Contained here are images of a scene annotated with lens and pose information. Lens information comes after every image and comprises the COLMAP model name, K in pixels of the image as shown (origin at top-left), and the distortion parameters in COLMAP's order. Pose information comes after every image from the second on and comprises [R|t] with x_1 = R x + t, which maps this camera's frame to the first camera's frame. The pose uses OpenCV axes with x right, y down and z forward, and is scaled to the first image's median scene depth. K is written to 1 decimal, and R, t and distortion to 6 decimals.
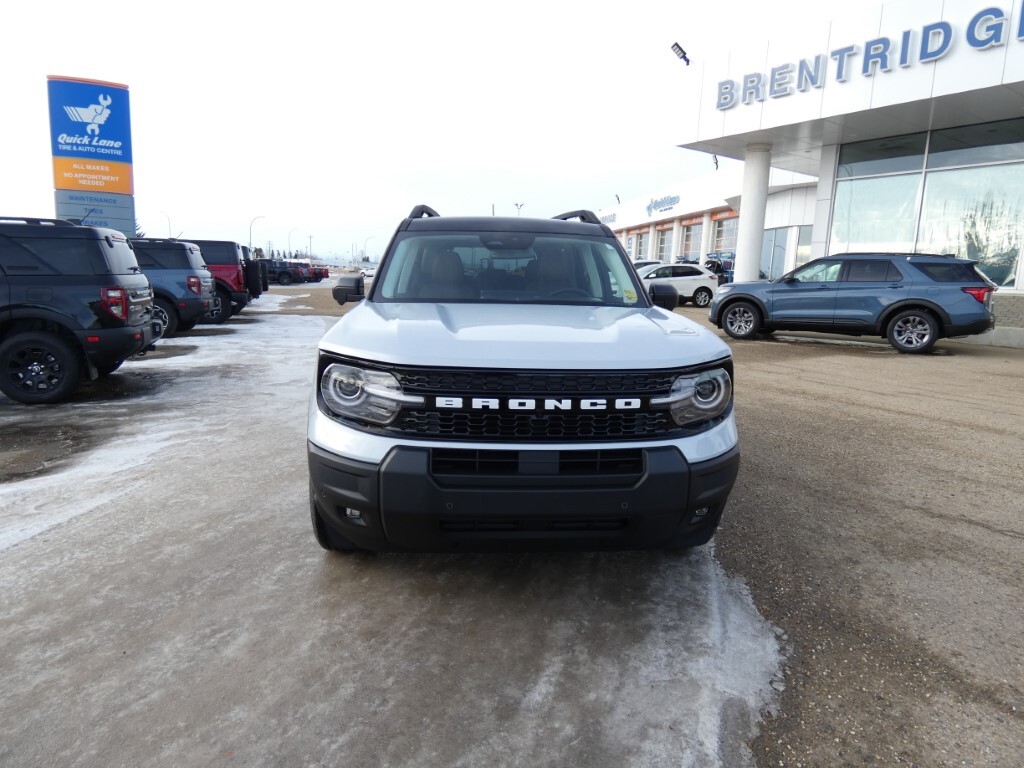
lens RADIAL K [[613.9, 0, 515.4], [0, 613.9, 381.7], [0, 0, 1]] dist [-0.003761, -0.004488]
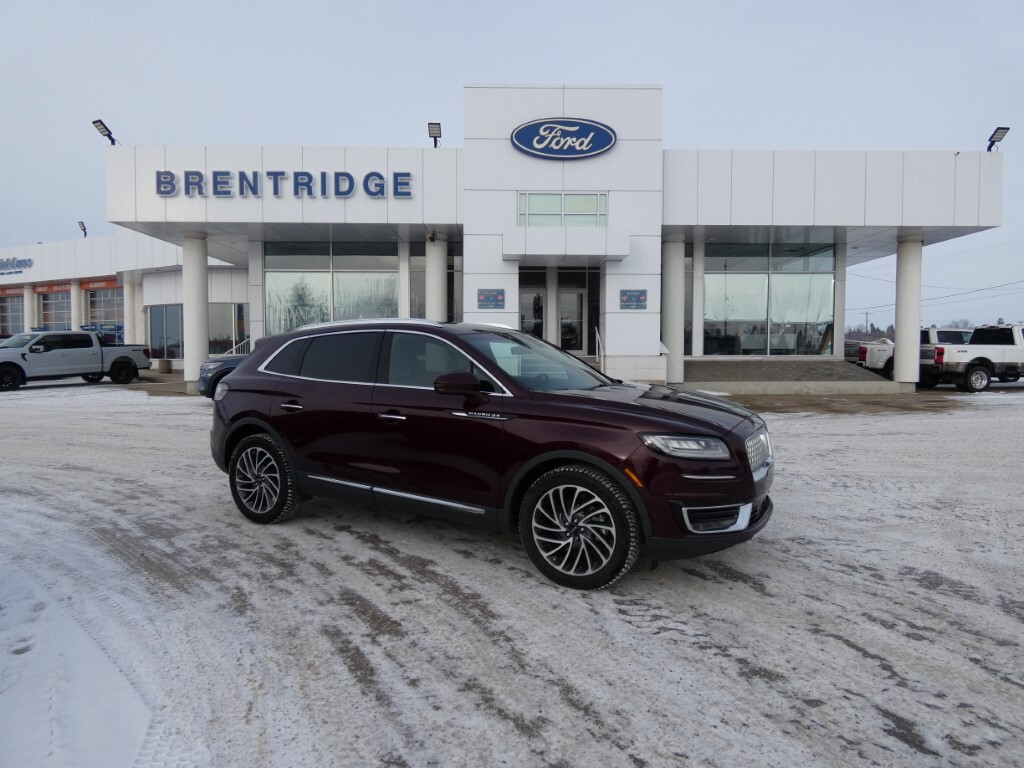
lens RADIAL K [[613.9, 0, 510.2], [0, 613.9, 384.5], [0, 0, 1]] dist [-0.003761, -0.004488]
pose [[0.550542, -0.074634, 0.831464, -0.246070], [0.160628, 0.986855, -0.017776, -0.010245], [-0.819208, 0.143343, 0.555294, -0.030469]]
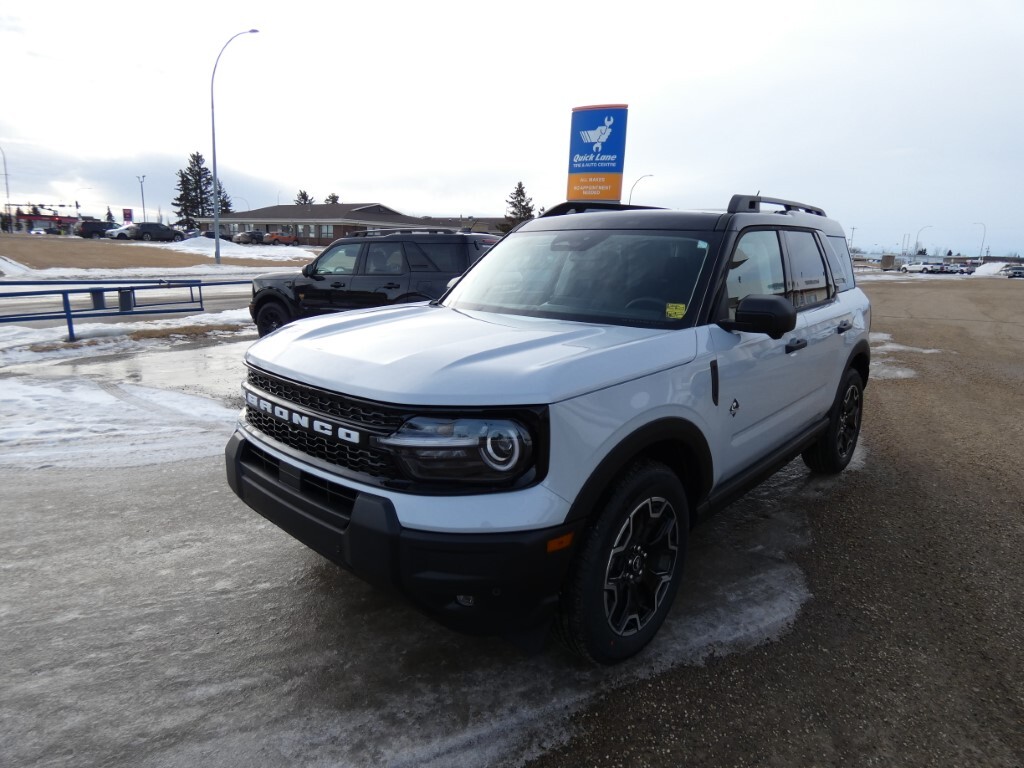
lens RADIAL K [[613.9, 0, 515.6], [0, 613.9, 385.2], [0, 0, 1]] dist [-0.003761, -0.004488]
pose [[0.688497, 0.141790, -0.711243, 0.136251], [-0.132372, 0.988797, 0.068983, -0.017728], [0.713056, 0.046654, 0.699553, 0.081246]]
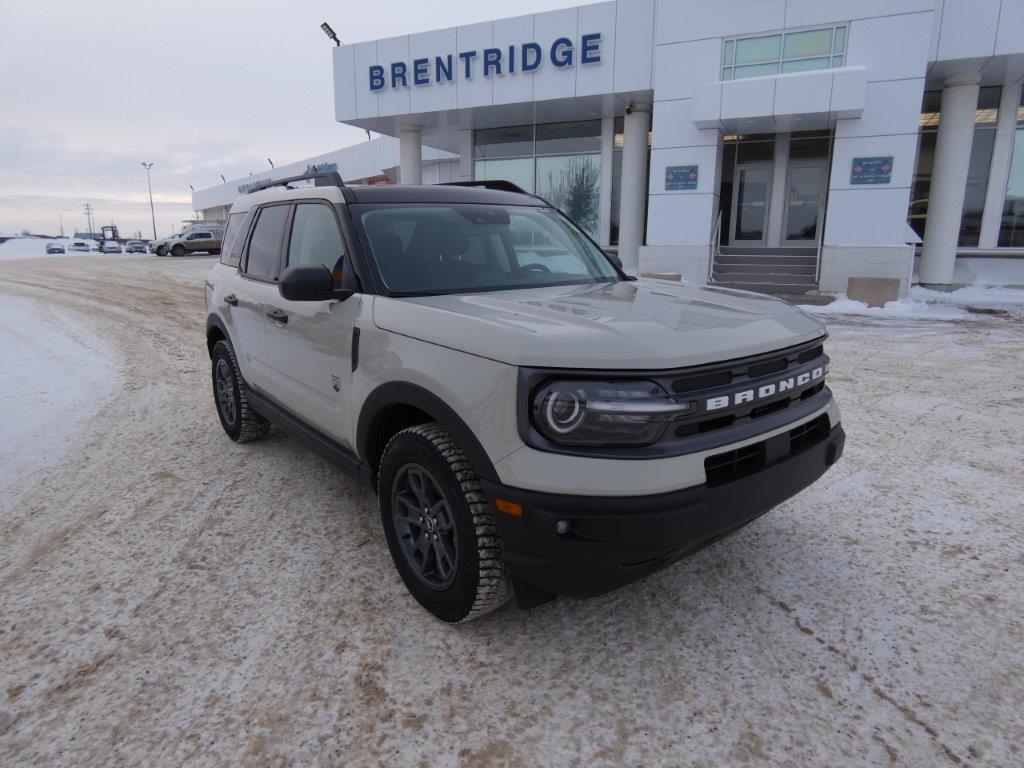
lens RADIAL K [[614.3, 0, 515.1], [0, 614.3, 381.3], [0, 0, 1]] dist [-0.007022, -0.000622]
pose [[0.862459, -0.138766, 0.486732, -0.063313], [0.112507, 0.990183, 0.082943, 0.015266], [-0.493463, -0.016774, 0.869605, -0.111106]]
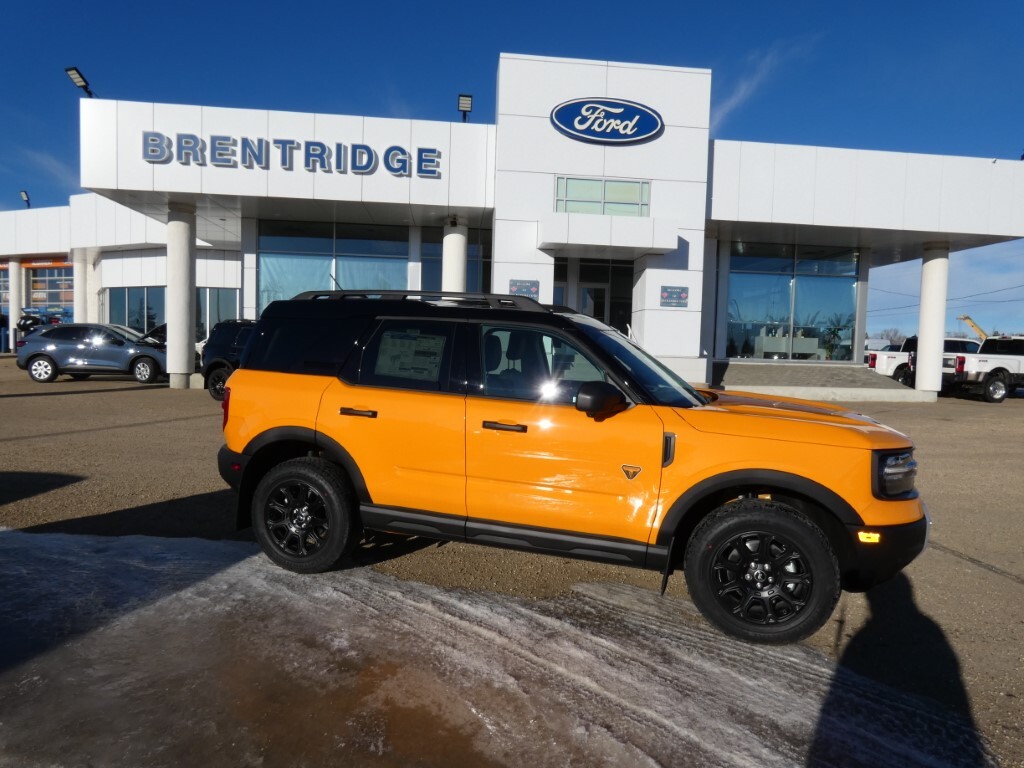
lens RADIAL K [[613.9, 0, 510.2], [0, 613.9, 378.4], [0, 0, 1]] dist [-0.003761, -0.004488]
pose [[0.478761, -0.059636, 0.875917, -0.239213], [0.140850, 0.989985, -0.009584, -0.038171], [-0.866573, 0.127961, 0.482366, 0.136620]]
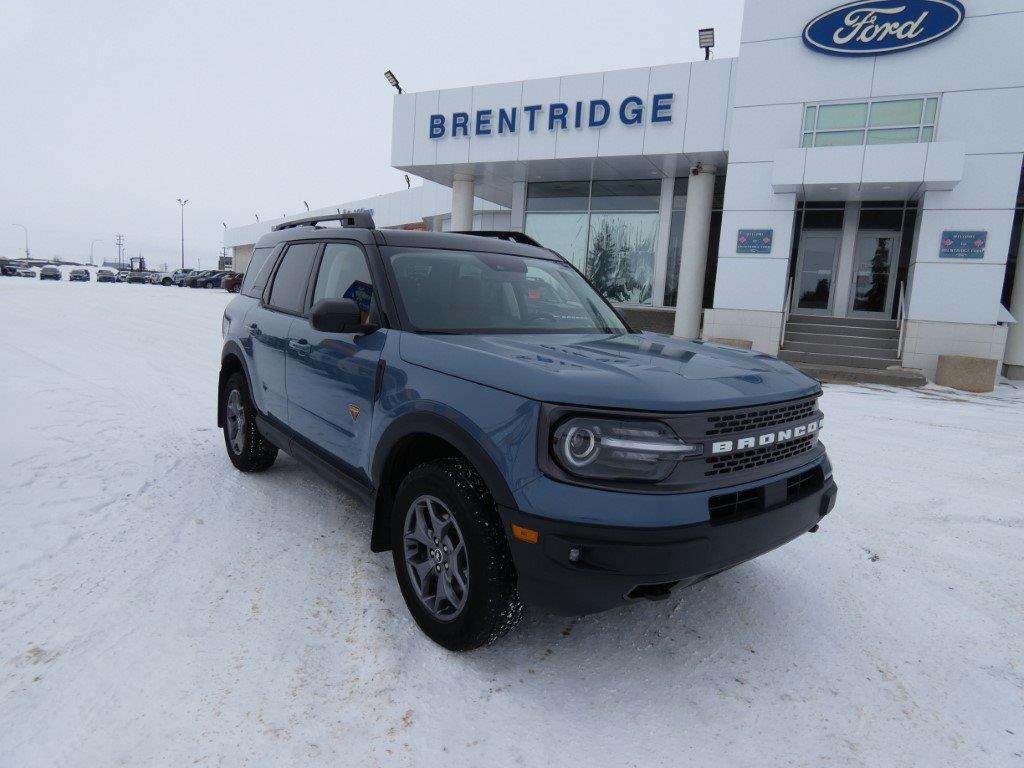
lens RADIAL K [[614.3, 0, 514.9], [0, 614.3, 380.1], [0, 0, 1]] dist [-0.007022, -0.000622]
pose [[0.874658, -0.045683, 0.482584, -0.095631], [0.053857, 0.998544, -0.003087, 0.001156], [-0.481740, 0.028691, 0.875844, -0.030371]]
